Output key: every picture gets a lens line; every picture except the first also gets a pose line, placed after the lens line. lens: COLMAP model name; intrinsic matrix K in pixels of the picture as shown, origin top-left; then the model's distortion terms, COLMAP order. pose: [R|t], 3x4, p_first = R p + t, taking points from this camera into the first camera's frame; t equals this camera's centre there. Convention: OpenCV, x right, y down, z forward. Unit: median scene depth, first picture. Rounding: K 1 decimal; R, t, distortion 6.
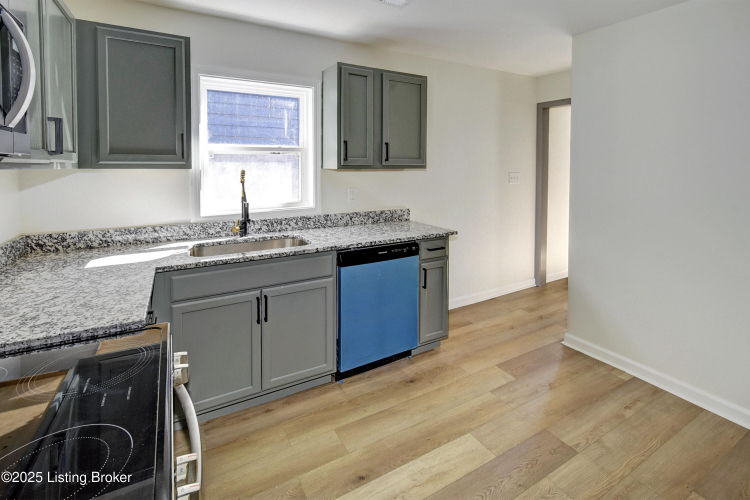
lens RADIAL K [[347.5, 0, 373.6], [0, 347.5, 176.0], [0, 0, 1]] dist [0.000496, -0.000287]
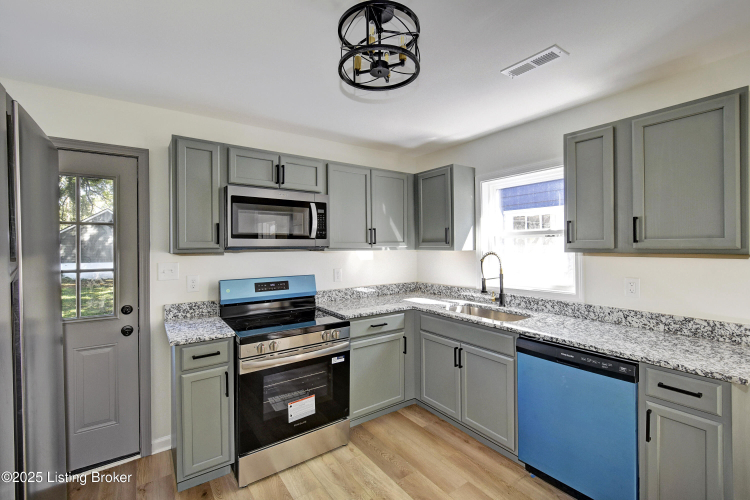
lens RADIAL K [[328.7, 0, 375.1], [0, 328.7, 244.2], [0, 0, 1]] dist [-0.000617, -0.001477]
pose [[0.103131, -0.005478, -0.994653, 0.701093], [-0.021129, 0.999747, -0.007697, -0.024954], [0.994443, 0.021810, 0.102989, 0.428114]]
